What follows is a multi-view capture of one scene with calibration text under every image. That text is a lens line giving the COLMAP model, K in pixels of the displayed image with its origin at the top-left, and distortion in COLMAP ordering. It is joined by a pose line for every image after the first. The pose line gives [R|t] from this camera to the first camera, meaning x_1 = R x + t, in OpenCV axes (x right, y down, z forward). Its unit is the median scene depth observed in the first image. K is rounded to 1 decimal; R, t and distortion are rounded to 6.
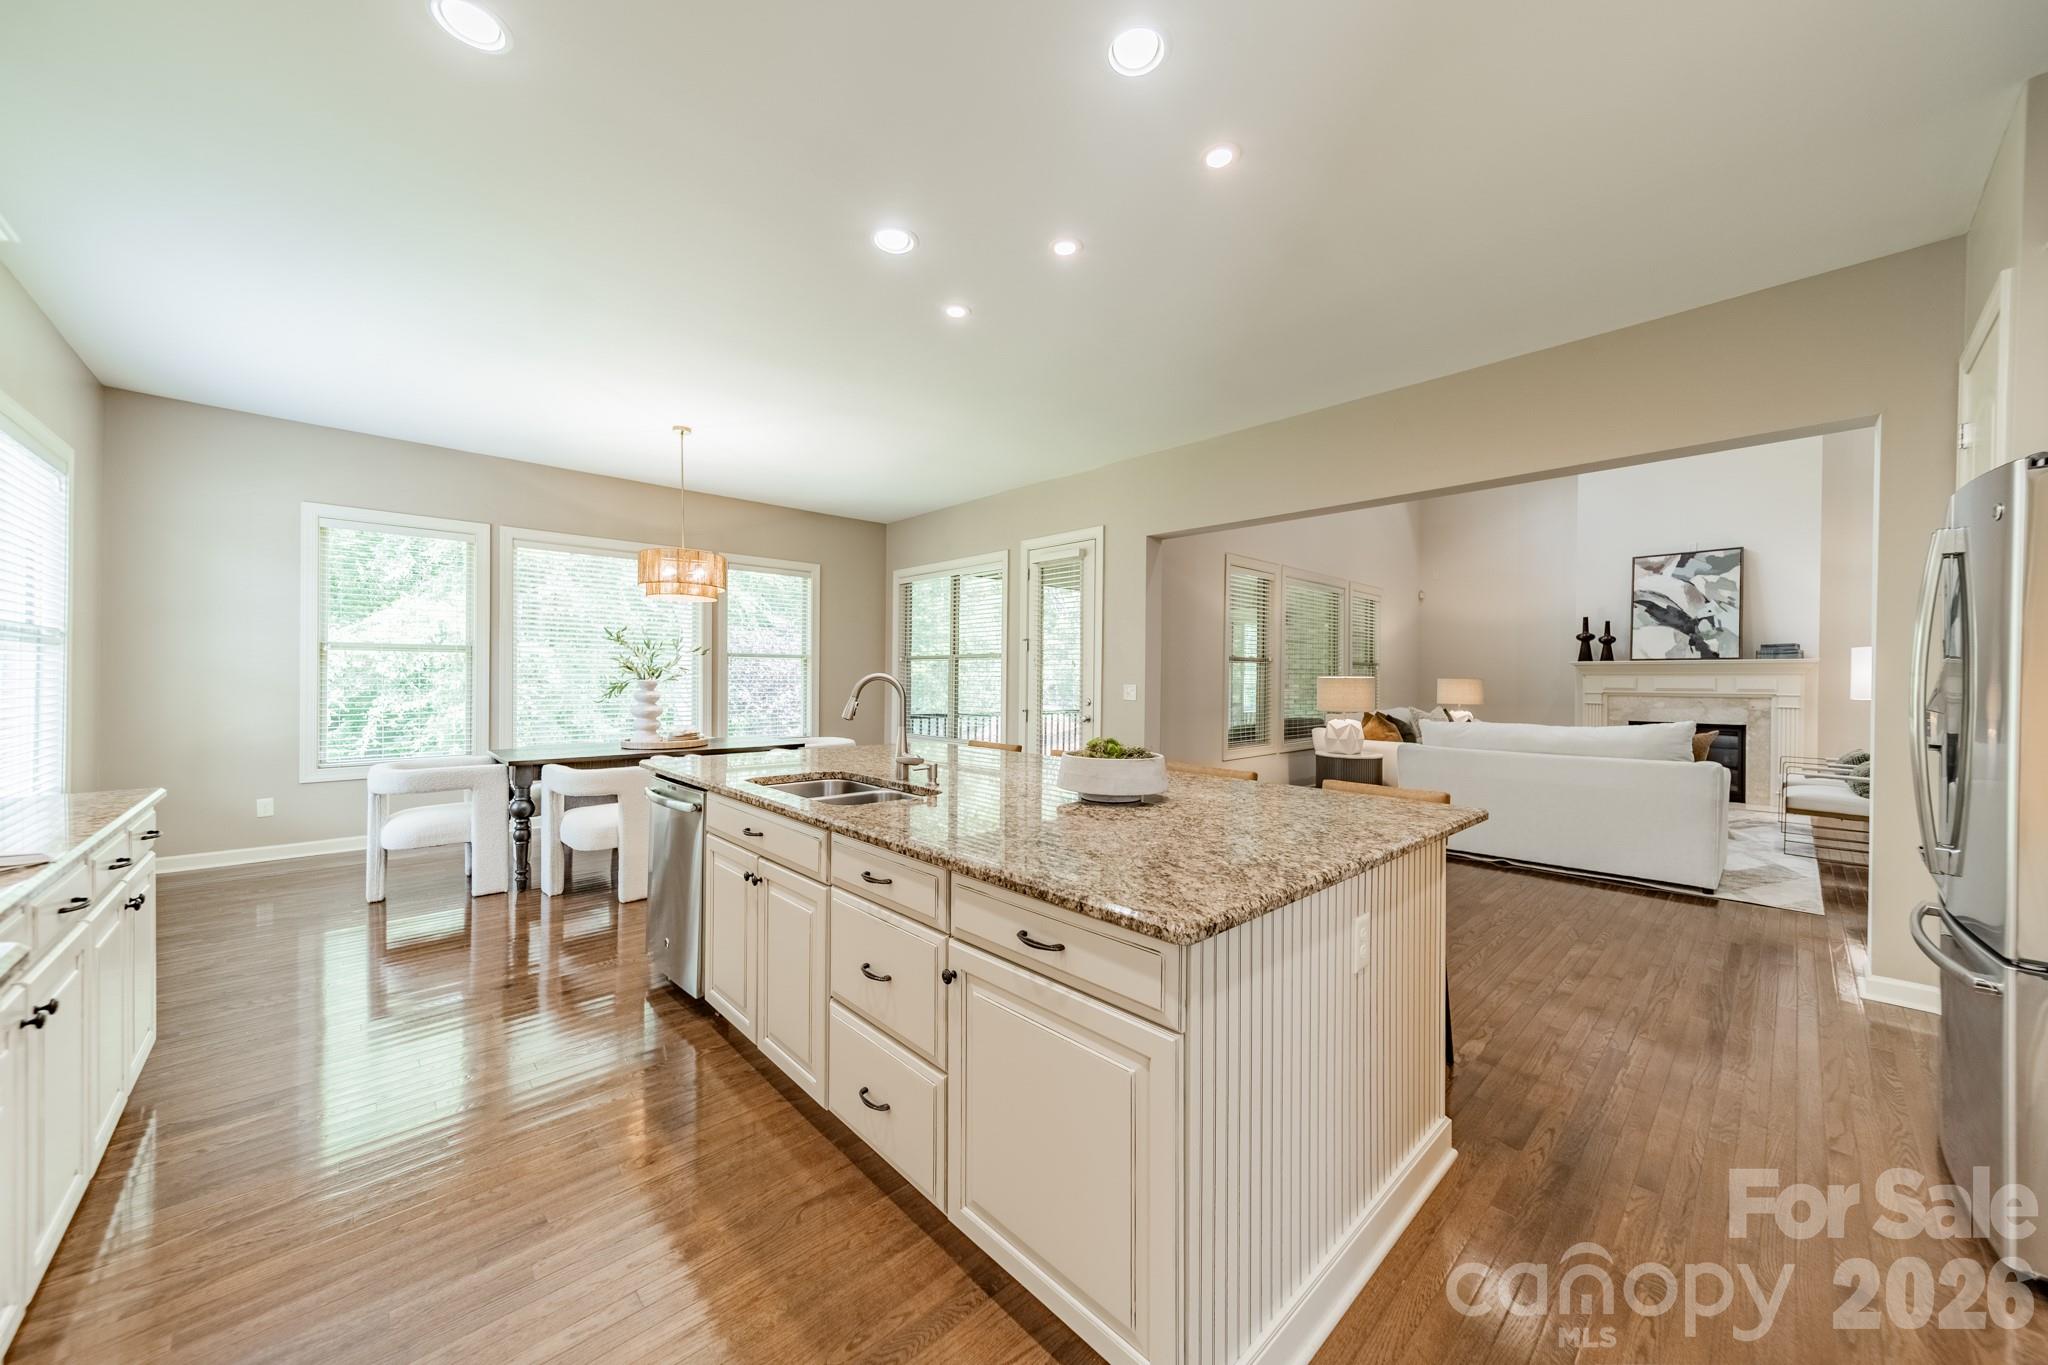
lens RADIAL K [[723.1, 0, 1031.5], [0, 723.1, 679.8], [0, 0, 1]] dist [0.006935, 0.000126]
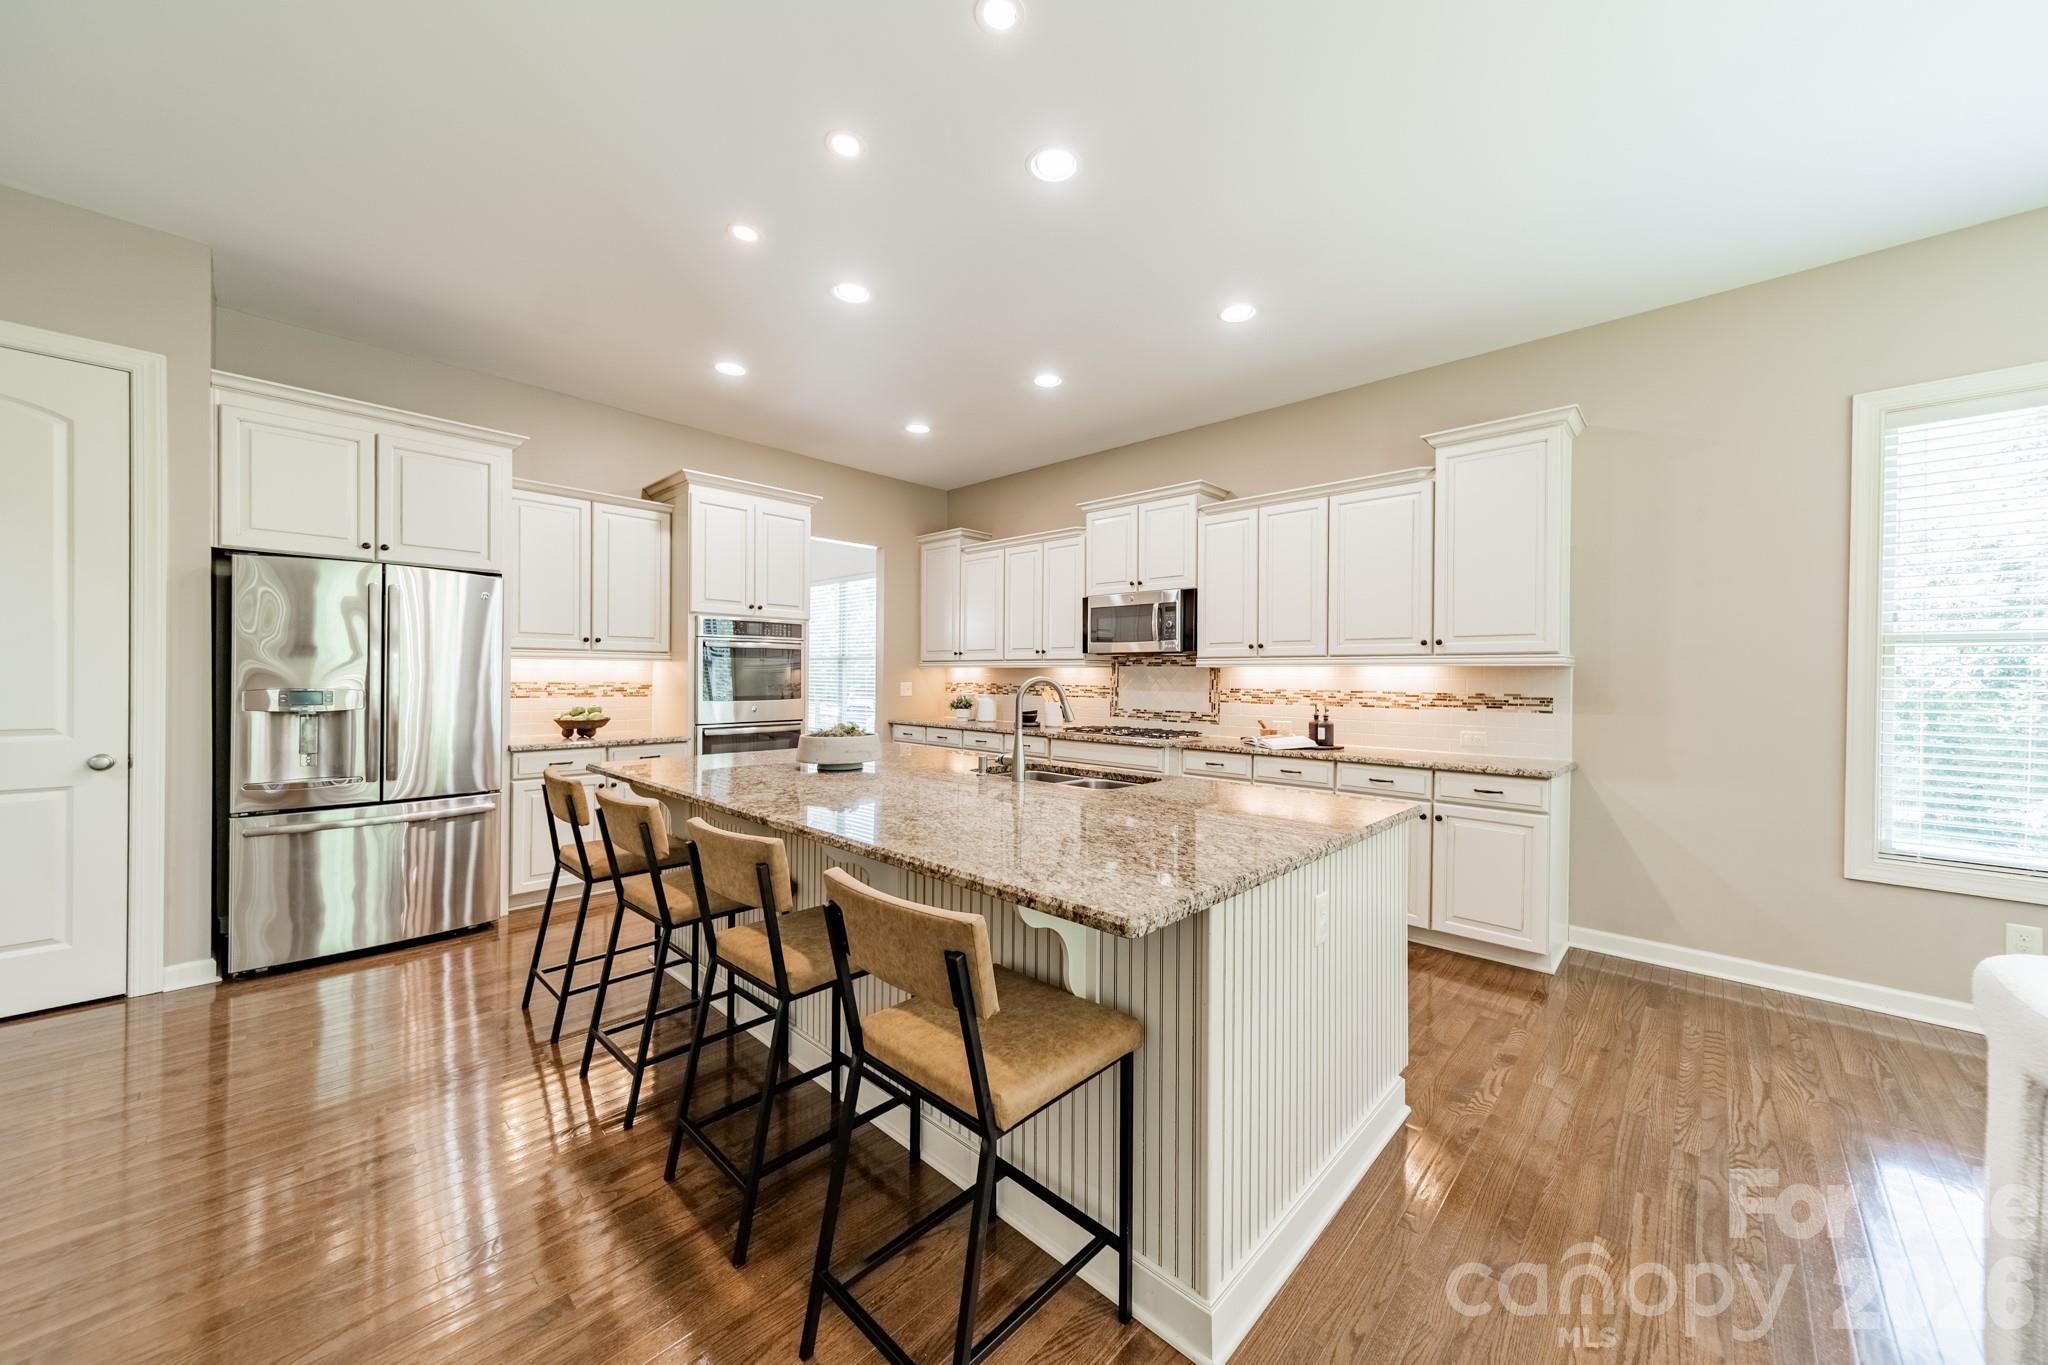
lens RADIAL K [[723.1, 0, 1031.5], [0, 723.1, 679.8], [0, 0, 1]] dist [0.006935, 0.000126]
pose [[-0.998663, -0.016468, -0.048993, -0.042880], [-0.016985, 0.999804, 0.010167, -0.004255], [0.048816, 0.010985, -0.998747, 0.679927]]
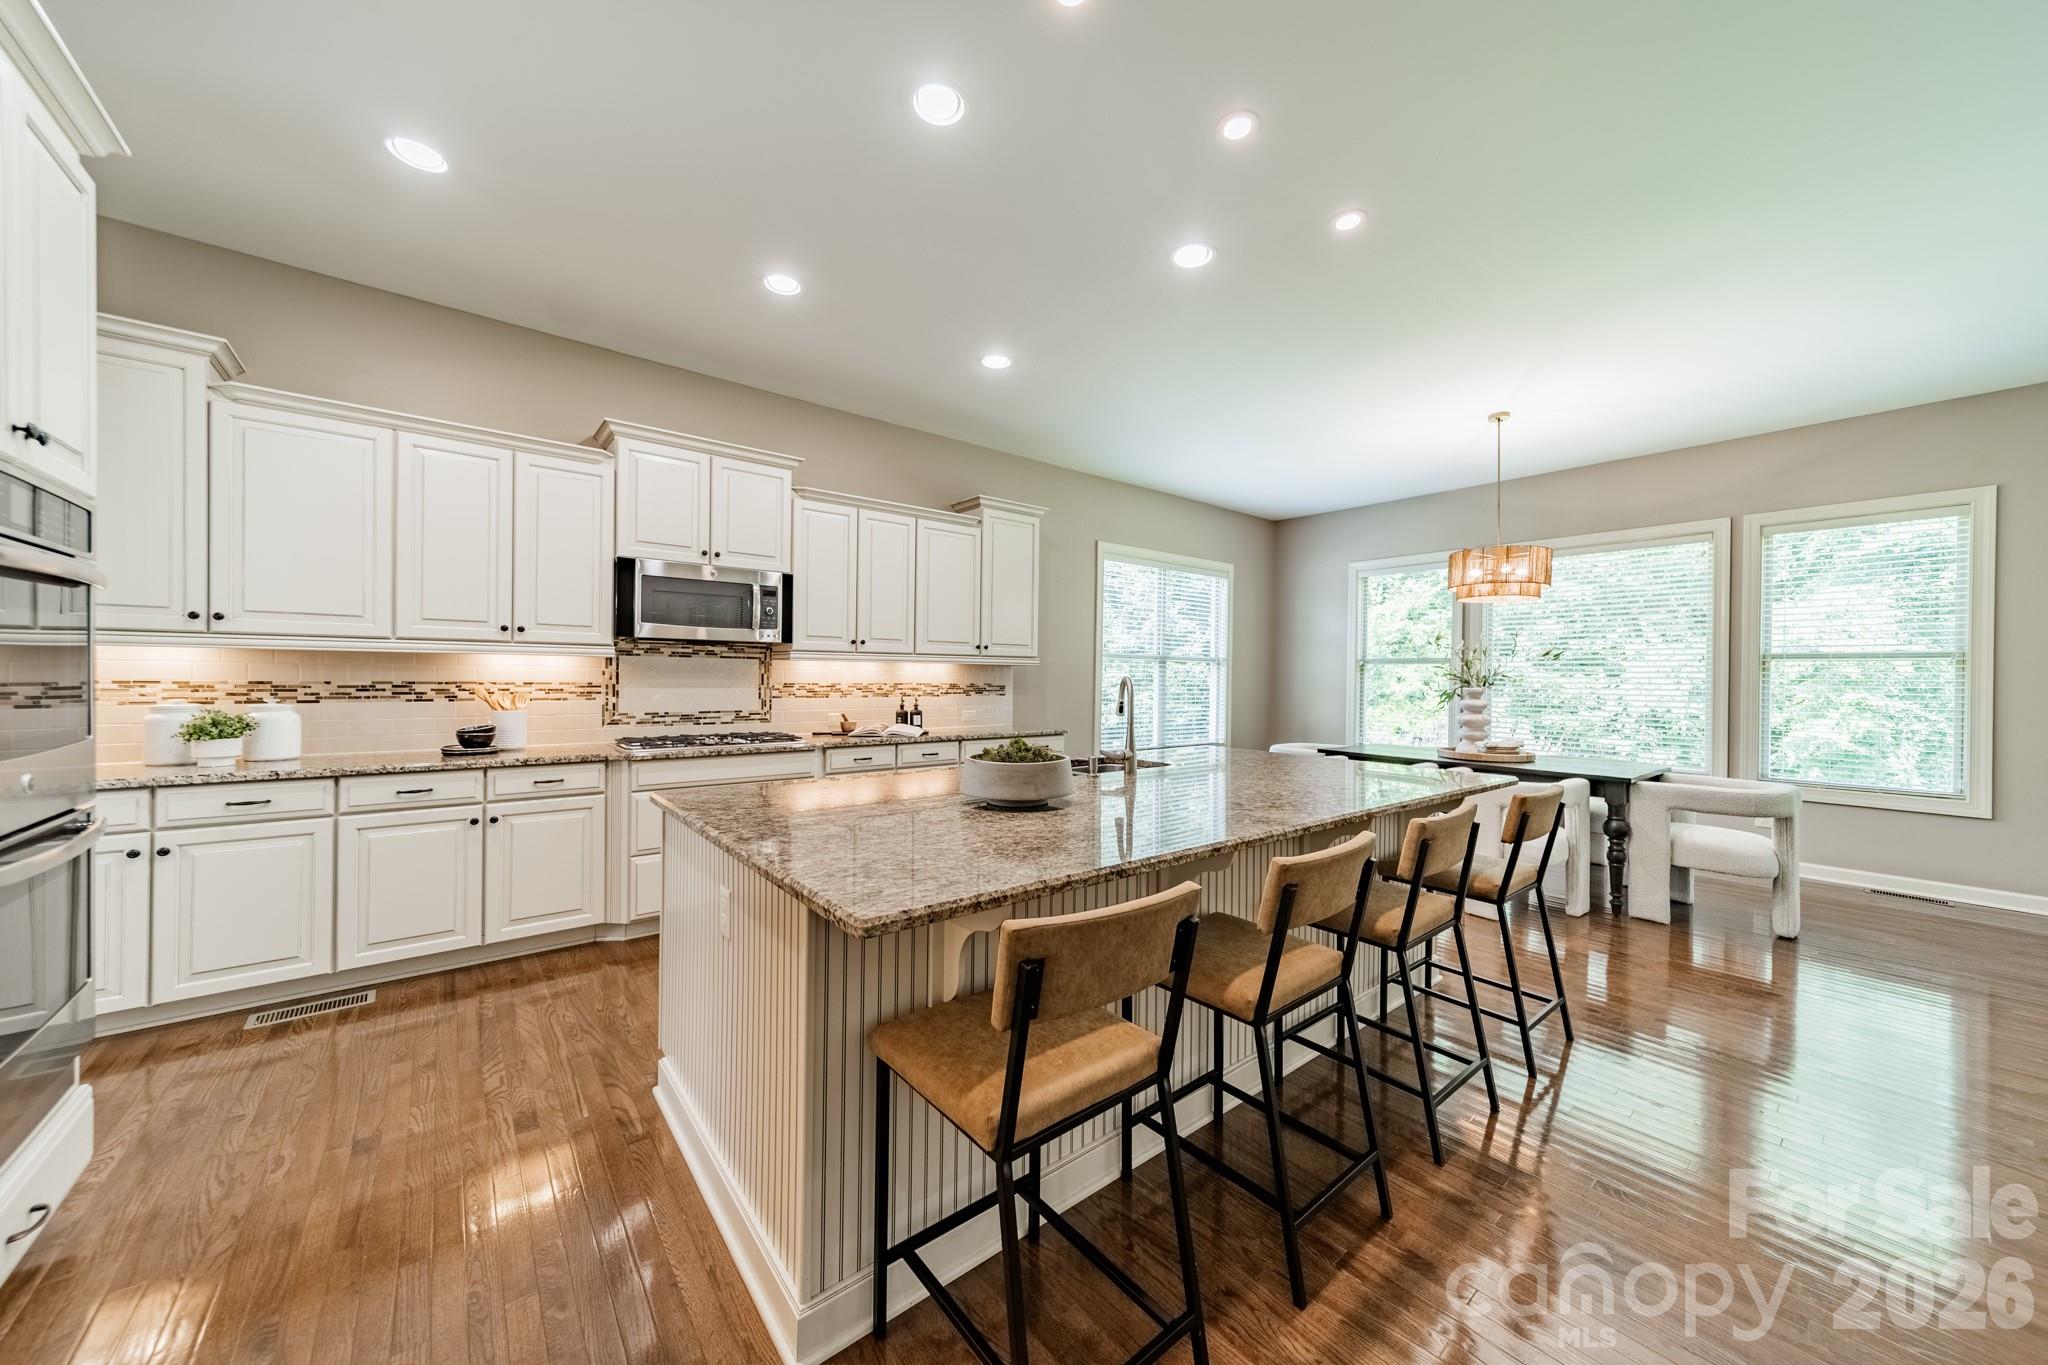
lens RADIAL K [[712.7, 0, 1016.1], [0, 712.7, 676.1], [0, 0, 1]] dist [0.008604, 0.000130]
pose [[-0.100319, -0.006705, -0.994933, 0.312338], [-0.017933, 0.999827, -0.004930, 0.000487], [0.994794, 0.017347, -0.100422, 0.312518]]
